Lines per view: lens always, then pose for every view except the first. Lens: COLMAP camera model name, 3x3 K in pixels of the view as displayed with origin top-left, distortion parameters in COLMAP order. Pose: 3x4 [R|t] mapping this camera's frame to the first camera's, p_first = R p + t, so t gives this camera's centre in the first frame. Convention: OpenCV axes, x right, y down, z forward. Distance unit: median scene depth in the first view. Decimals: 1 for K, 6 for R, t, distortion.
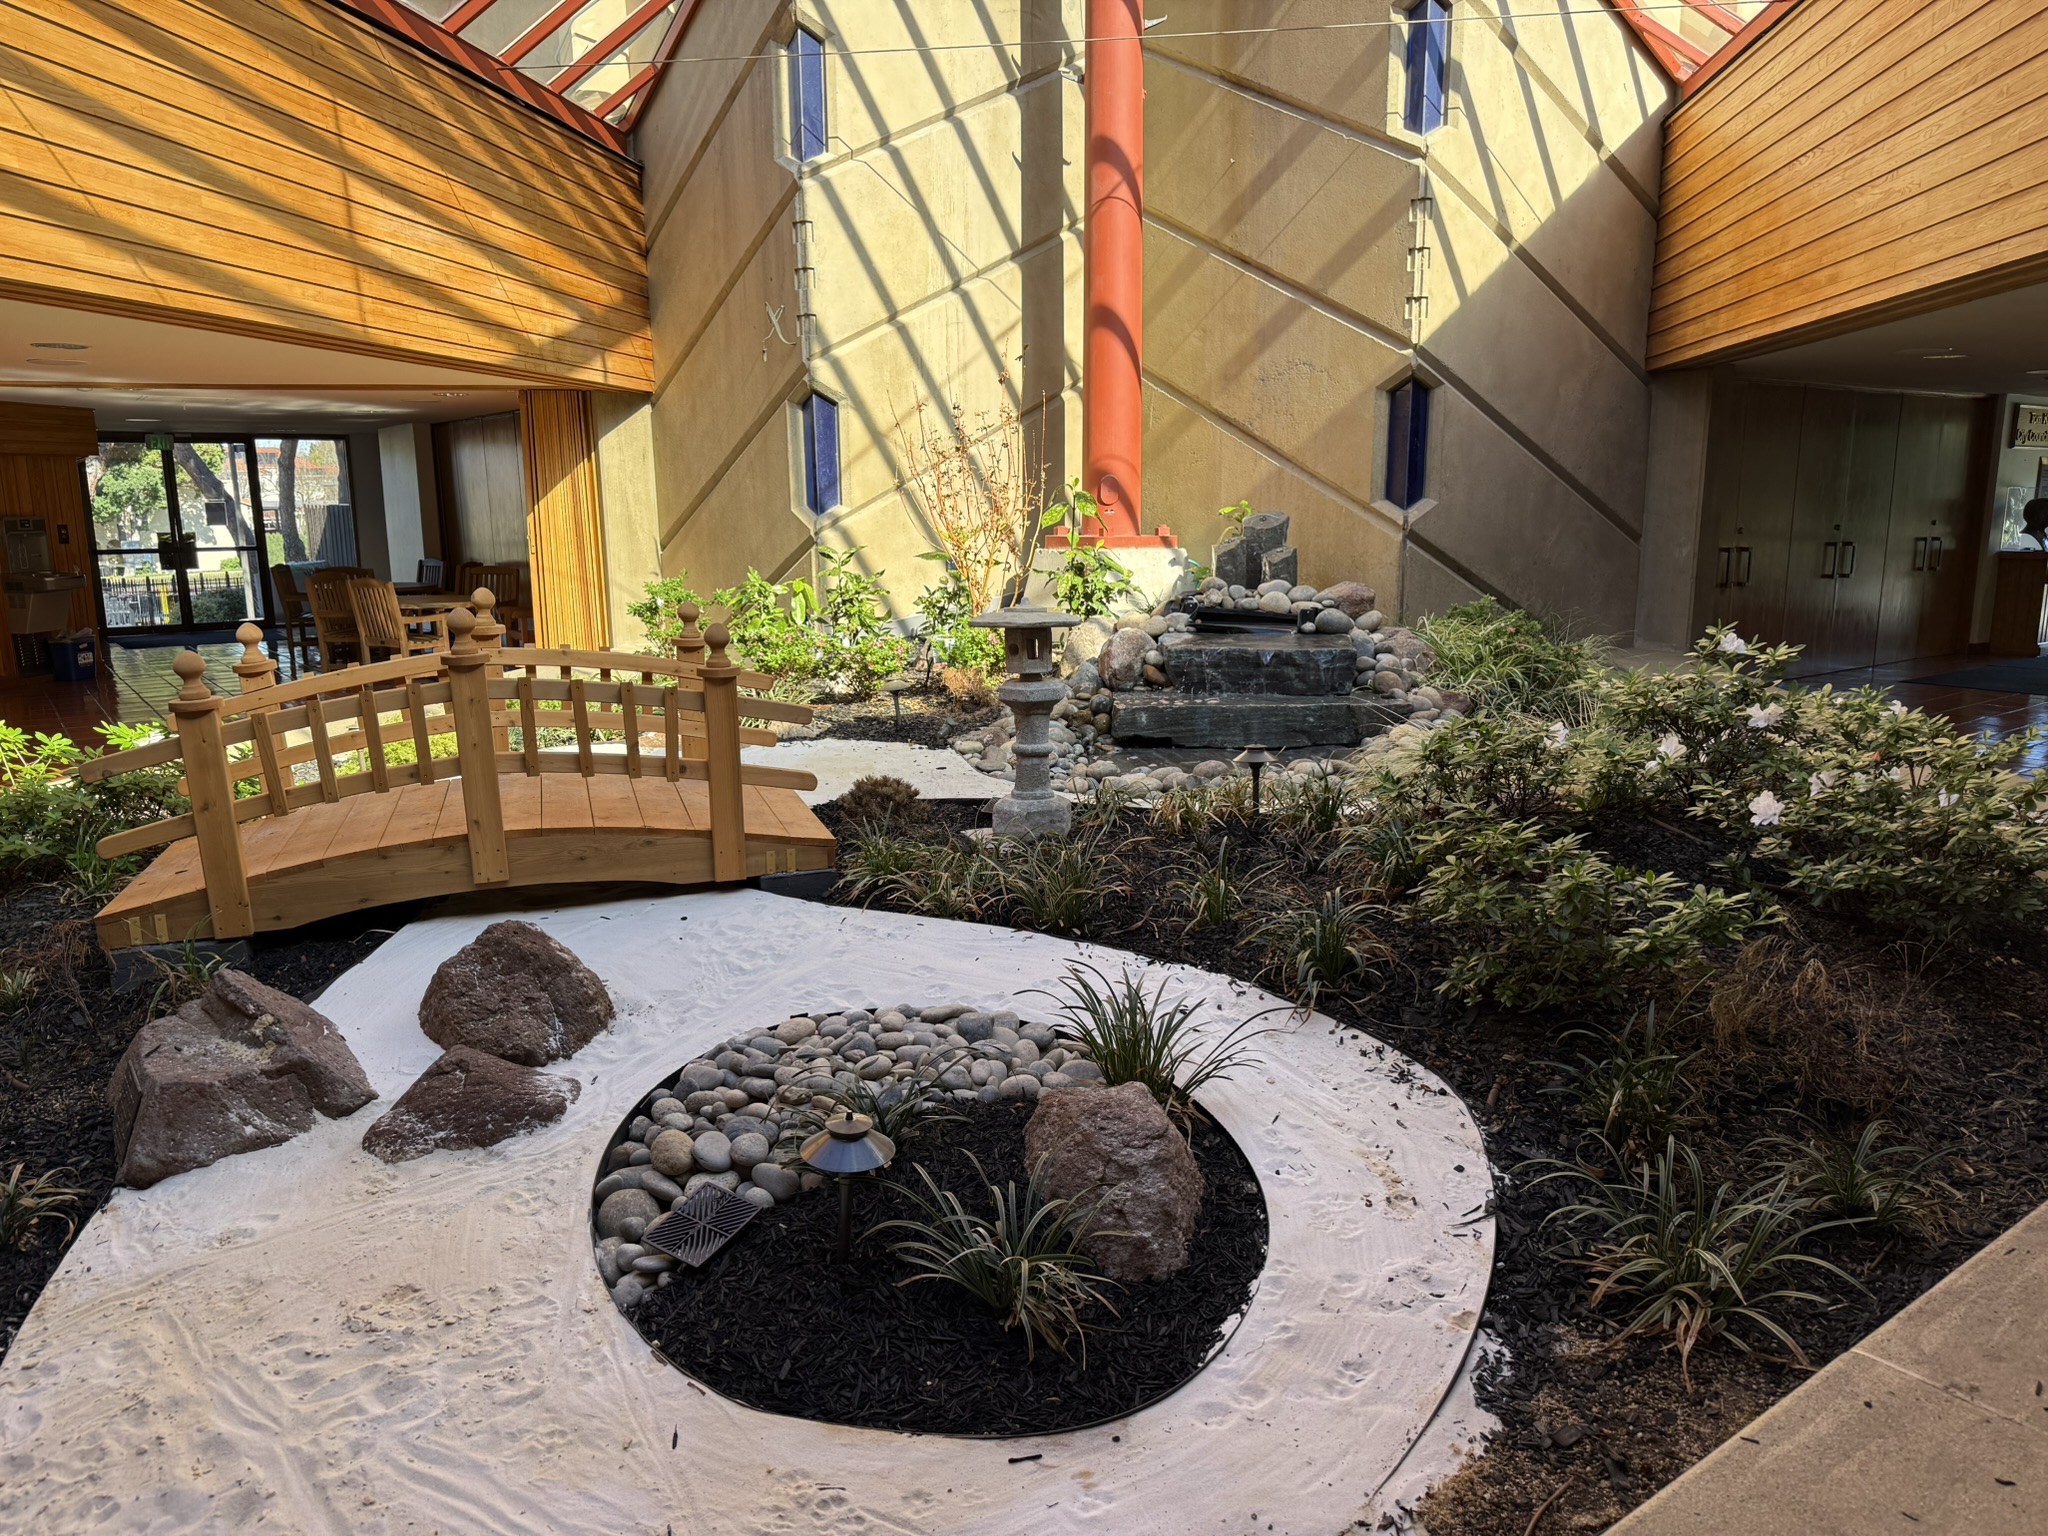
lens RADIAL K [[1436.0, 0, 1024.0], [0, 1436.0, 768.0], [0, 0, 1]] dist [-0.023803, -0.001980]
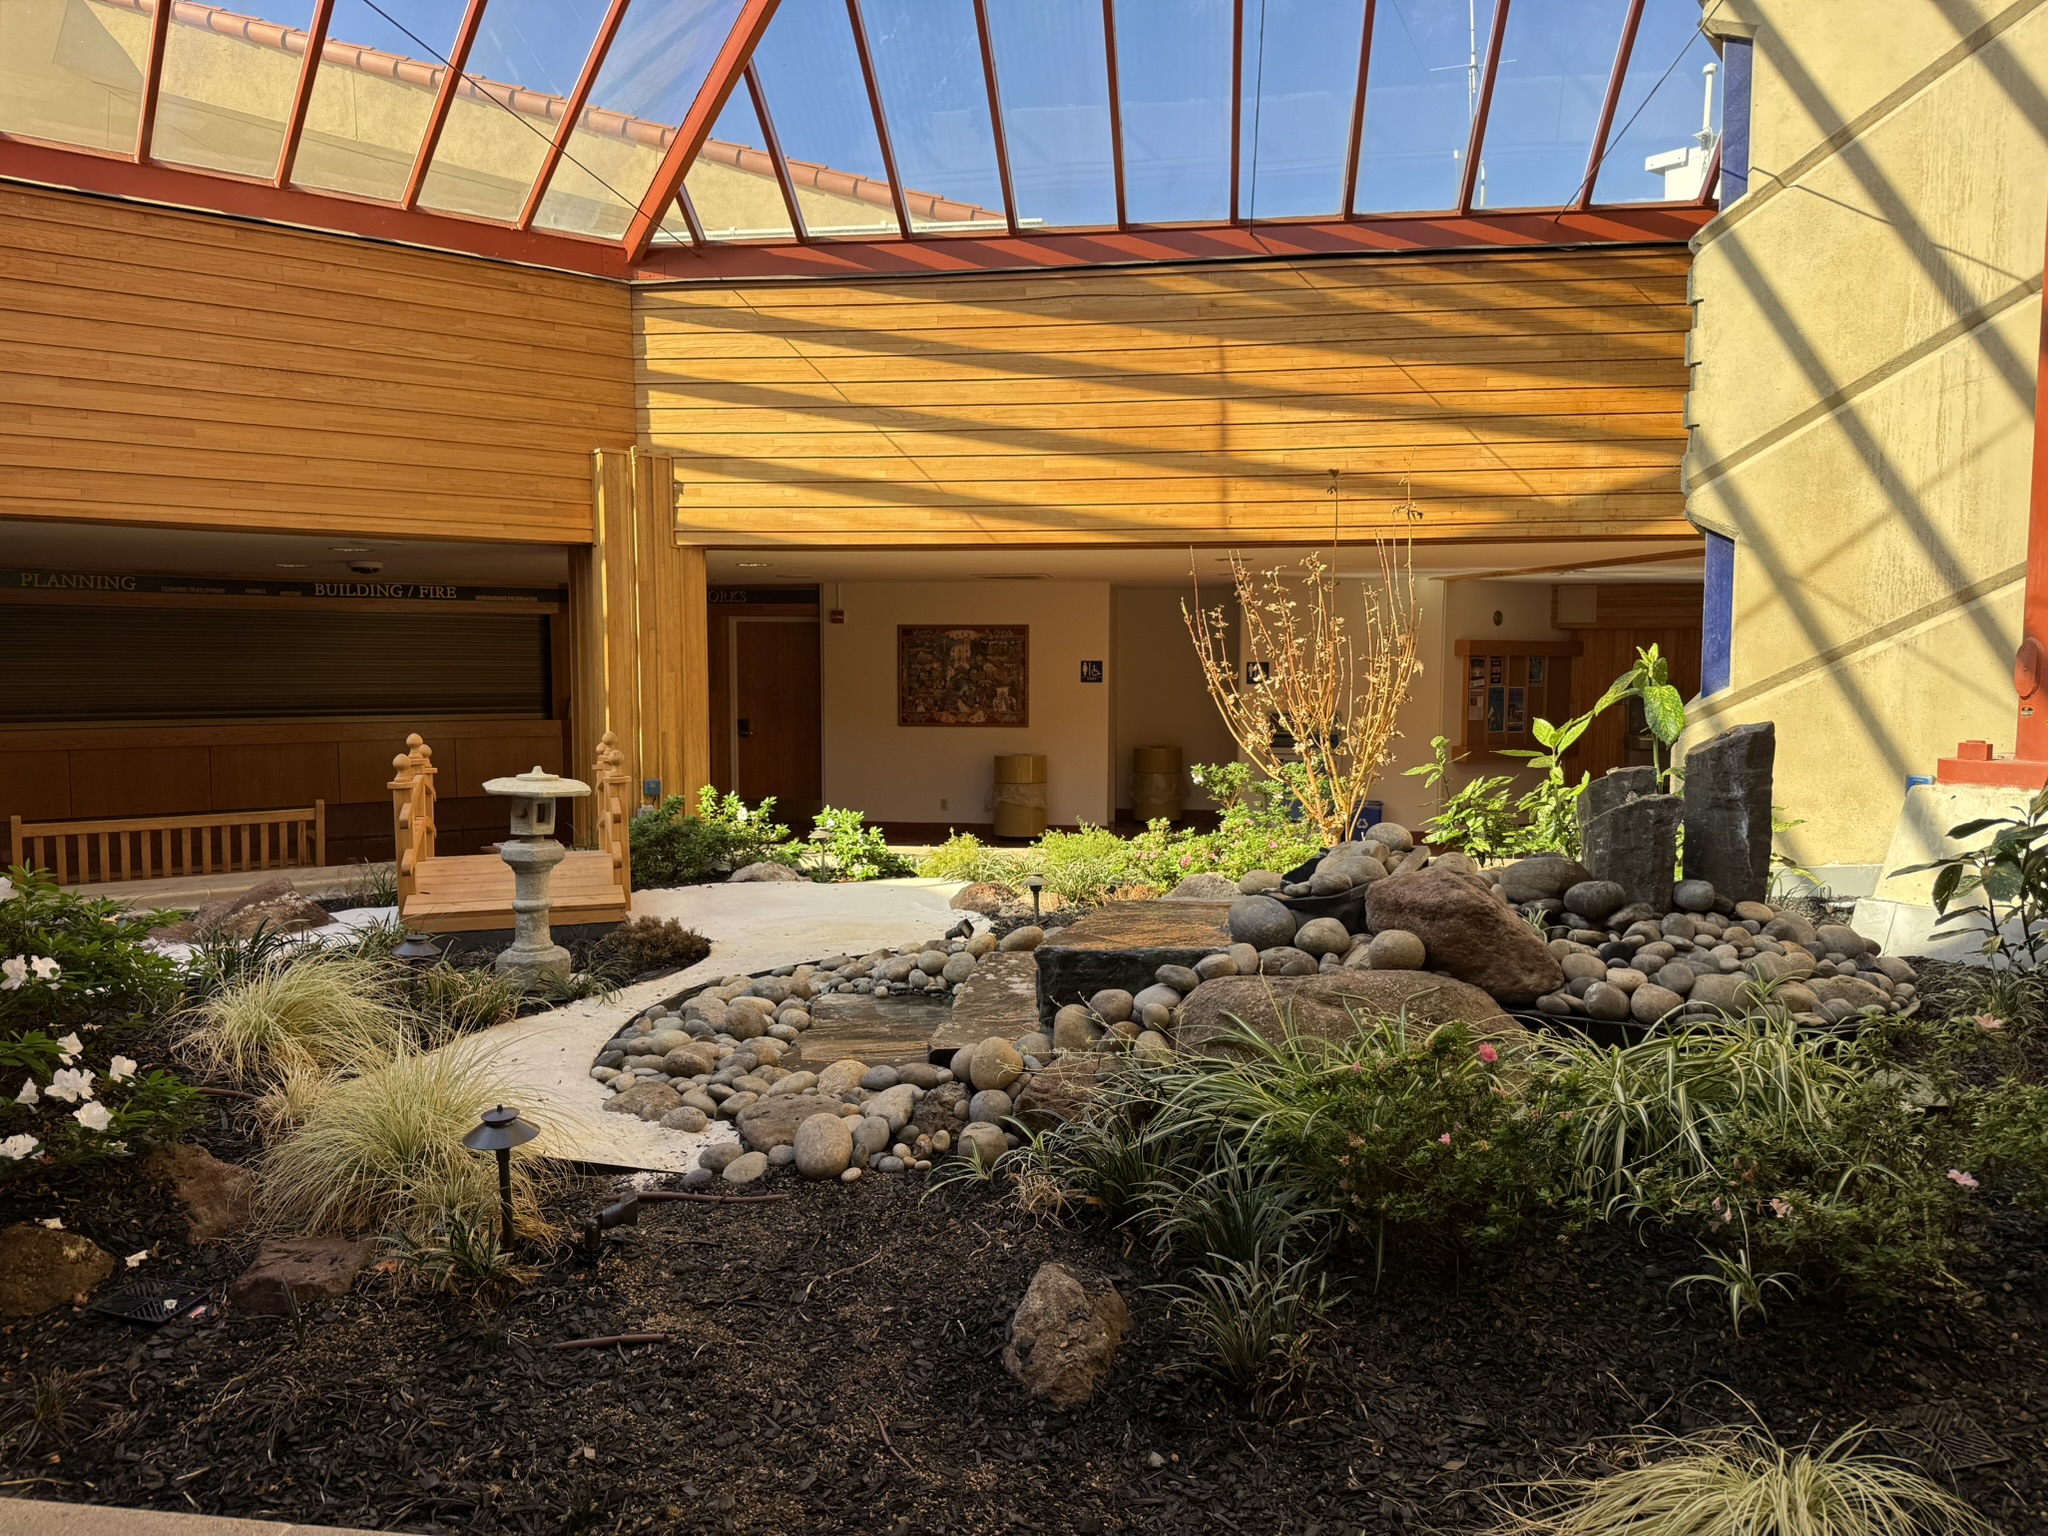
lens RADIAL K [[1436.0, 0, 1024.0], [0, 1436.0, 768.0], [0, 0, 1]] dist [-0.023803, -0.001980]
pose [[0.018896, 0.068522, -0.997471, 0.674052], [-0.178455, 0.981860, 0.064069, -0.155773], [0.983767, 0.176793, 0.030782, 0.794872]]
